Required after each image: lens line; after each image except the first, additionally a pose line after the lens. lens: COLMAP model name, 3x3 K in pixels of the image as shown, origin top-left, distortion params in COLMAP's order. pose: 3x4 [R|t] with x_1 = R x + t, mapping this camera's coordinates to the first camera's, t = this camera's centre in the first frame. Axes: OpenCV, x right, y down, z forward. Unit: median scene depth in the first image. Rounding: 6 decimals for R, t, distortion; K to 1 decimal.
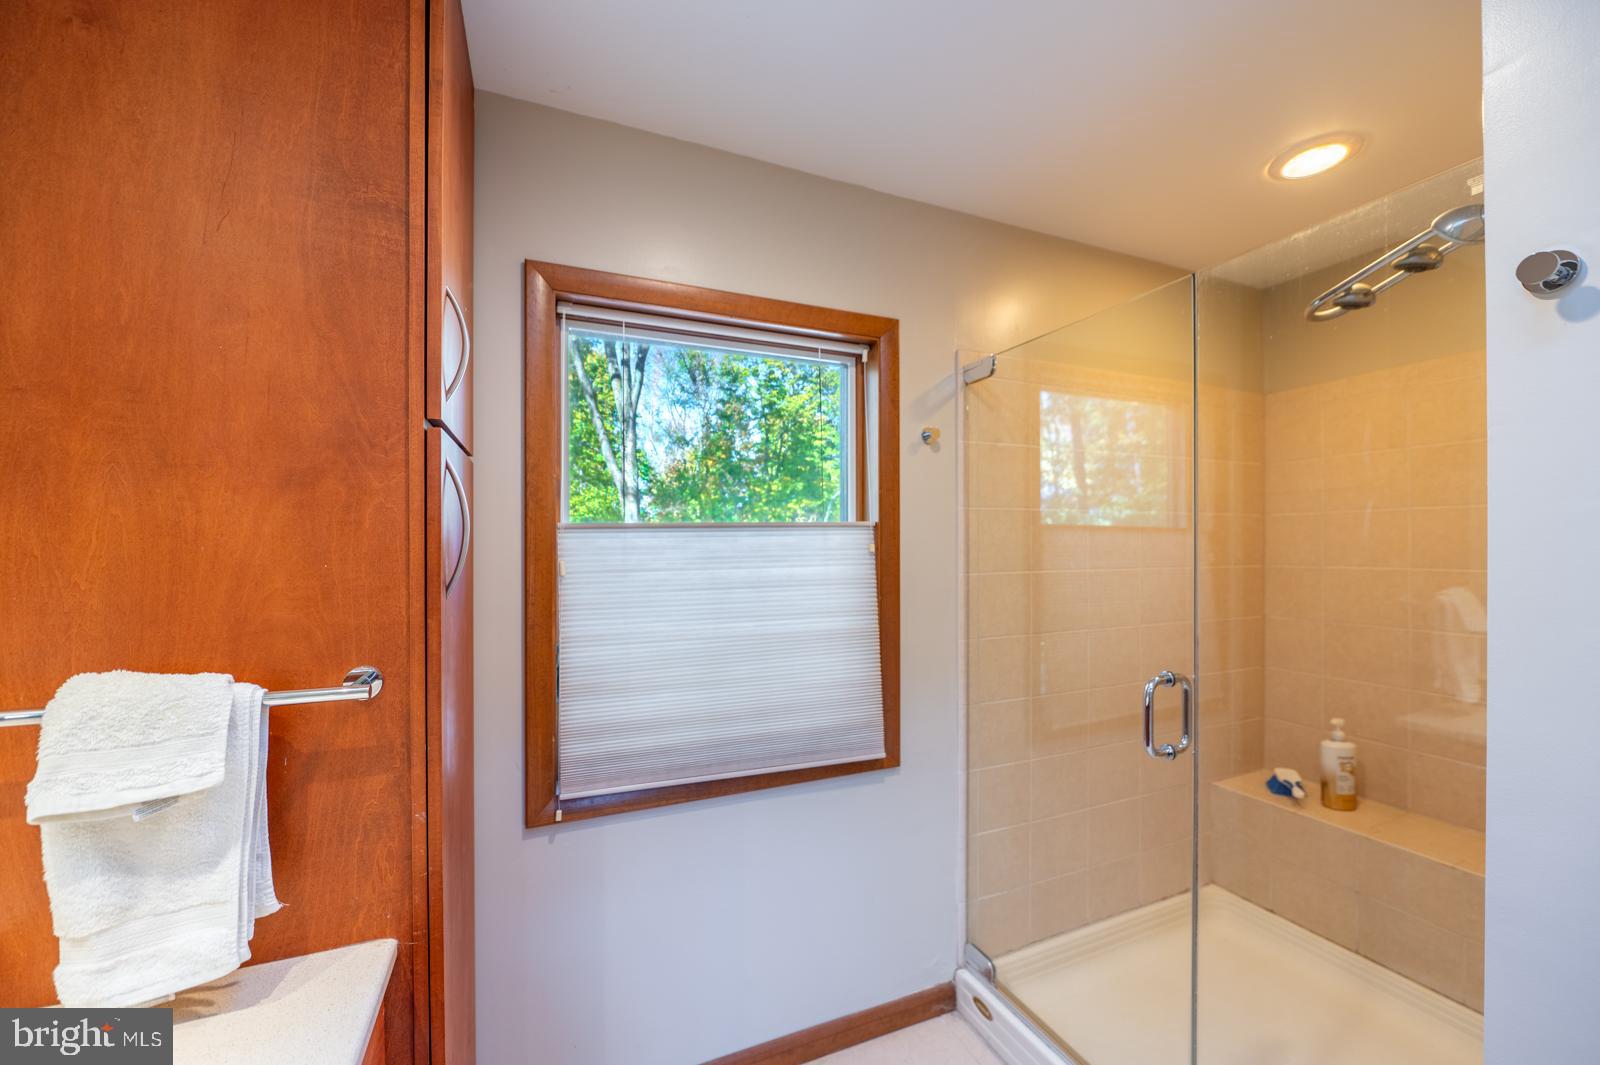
lens RADIAL K [[636.3, 0, 801.6], [0, 636.3, 539.1], [0, 0, 1]] dist [-0.007466, 0.000337]
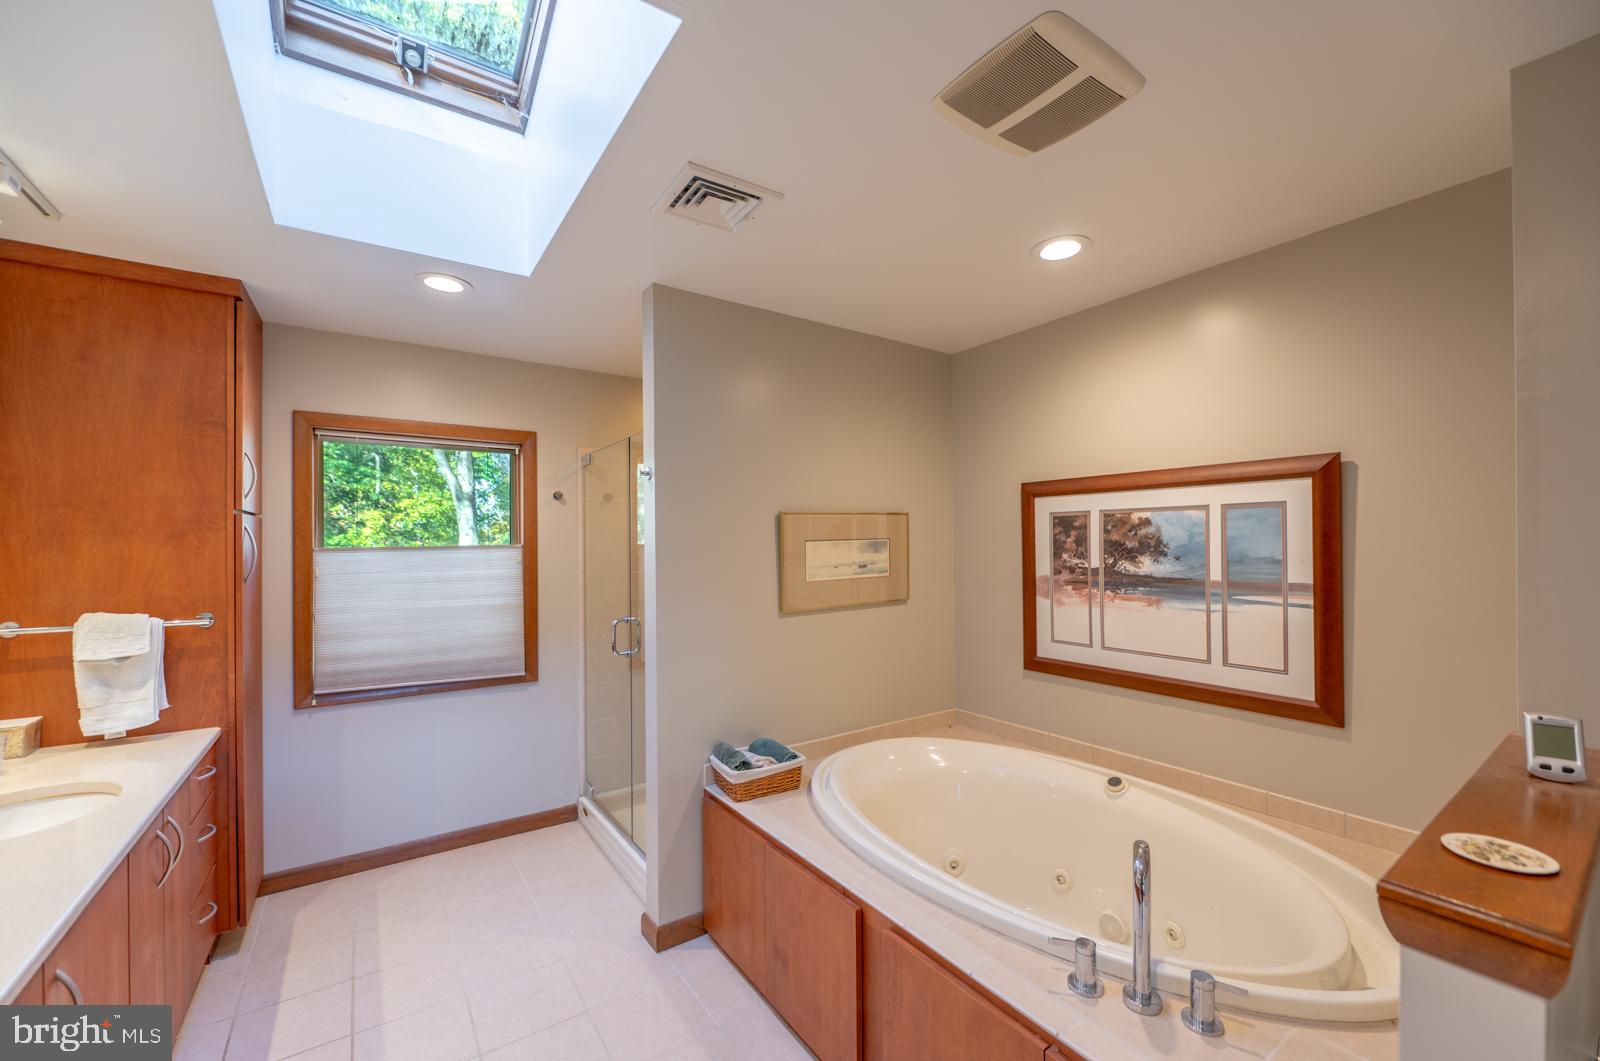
lens RADIAL K [[636.3, 0, 802.0], [0, 636.3, 539.2], [0, 0, 1]] dist [-0.007466, 0.000337]
pose [[0.978577, -0.002504, 0.205866, 0.927905], [0.003639, 0.999980, -0.005134, -0.053898], [-0.205849, 0.005773, 0.978567, -1.632079]]
